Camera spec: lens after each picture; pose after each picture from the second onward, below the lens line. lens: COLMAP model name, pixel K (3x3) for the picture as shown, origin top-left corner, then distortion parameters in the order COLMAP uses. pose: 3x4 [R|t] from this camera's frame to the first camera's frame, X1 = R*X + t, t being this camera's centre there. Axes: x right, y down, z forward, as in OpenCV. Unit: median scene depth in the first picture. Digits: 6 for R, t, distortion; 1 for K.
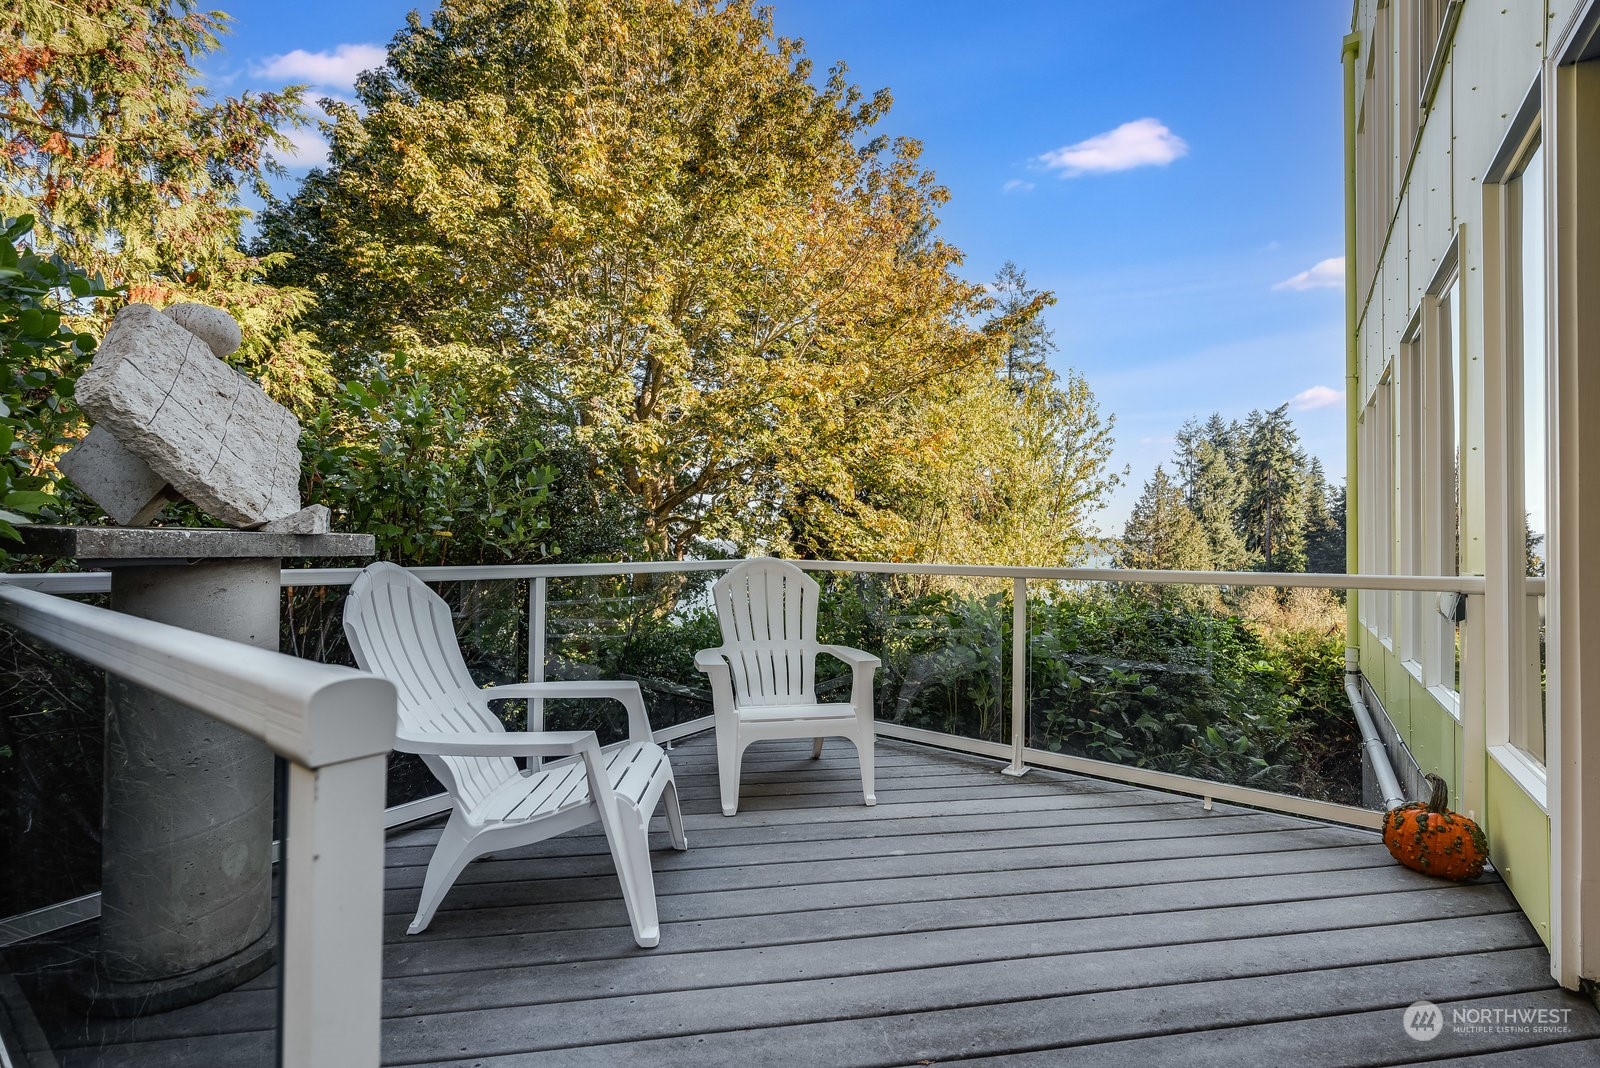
lens RADIAL K [[708.9, 0, 802.6], [0, 708.9, 541.7], [0, 0, 1]] dist [0.004152, -0.000809]
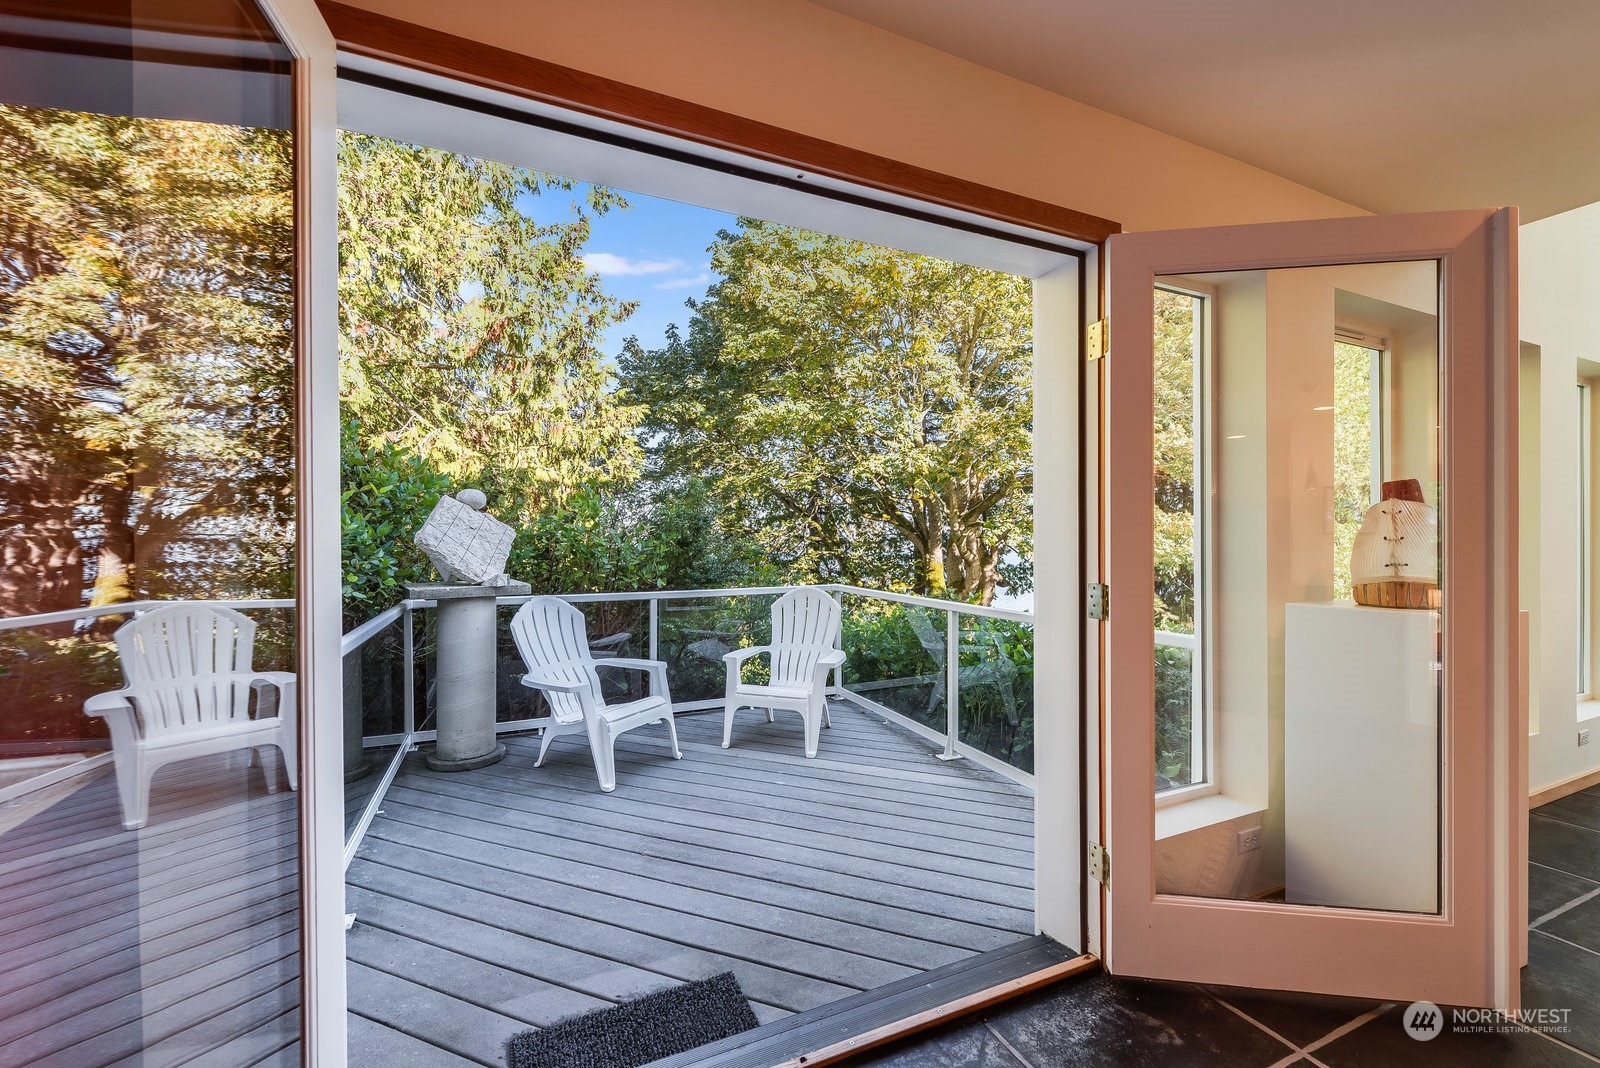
lens RADIAL K [[656.0, 0, 797.9], [0, 656.0, 542.7], [0, 0, 1]] dist [-0.000605, 0.000014]
pose [[0.854868, -0.007170, -0.518796, 0.768835], [0.012365, 0.999902, 0.006554, -0.094503], [0.518699, -0.012018, 0.854873, -0.198944]]
